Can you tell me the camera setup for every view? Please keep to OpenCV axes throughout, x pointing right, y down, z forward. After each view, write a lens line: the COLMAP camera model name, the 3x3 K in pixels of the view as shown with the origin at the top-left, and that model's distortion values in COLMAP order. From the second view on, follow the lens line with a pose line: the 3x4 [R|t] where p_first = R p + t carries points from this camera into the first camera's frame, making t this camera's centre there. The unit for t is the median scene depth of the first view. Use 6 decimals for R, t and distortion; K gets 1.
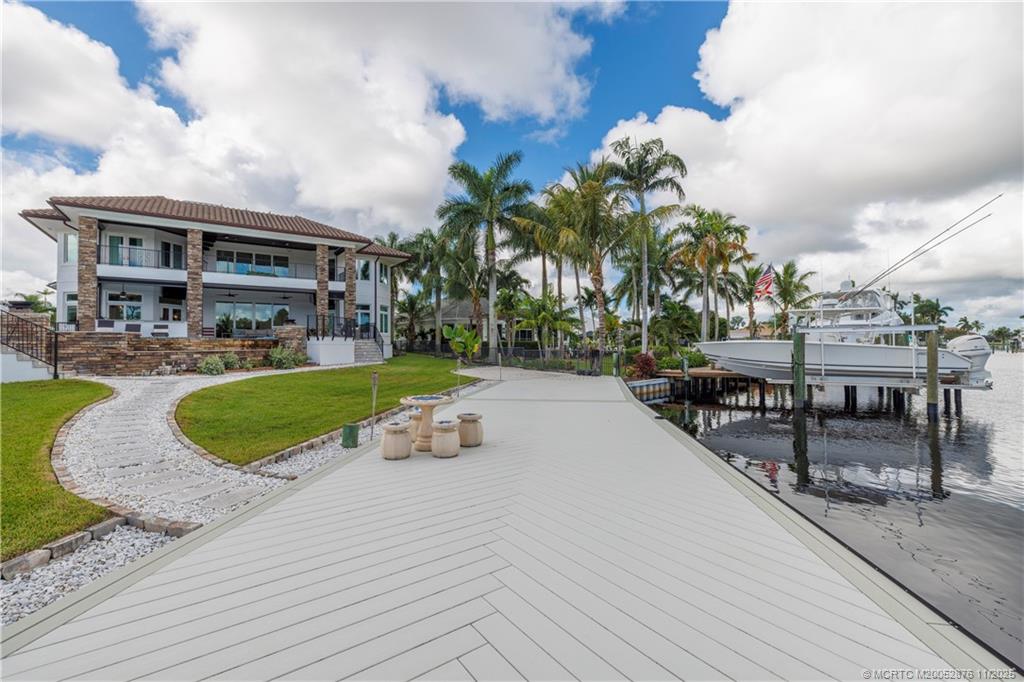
lens RADIAL K [[435.4, 0, 510.4], [0, 435.4, 335.2], [0, 0, 1]] dist [0.001610, -0.000210]
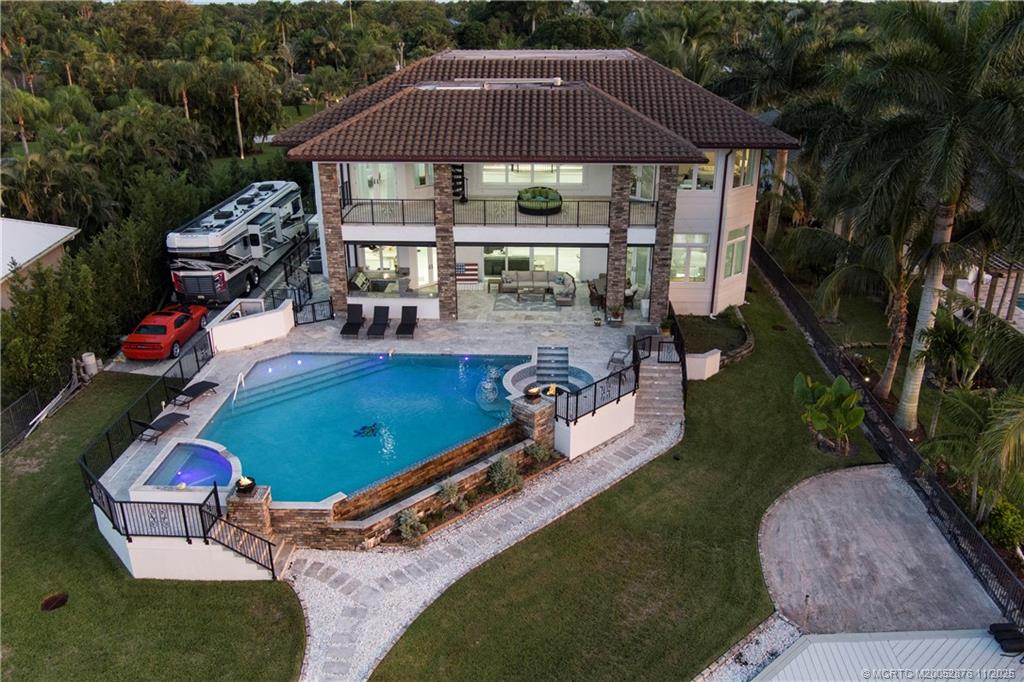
lens RADIAL K [[826.7, 0, 512.0], [0, 826.7, 341.0], [0, 0, 1]] dist [-0.005943, -0.006173]
pose [[0.789988, 0.238130, -0.564990, 0.142450], [0.012107, 0.915257, 0.402688, -0.510326], [0.613003, -0.324959, 0.720159, 0.066841]]
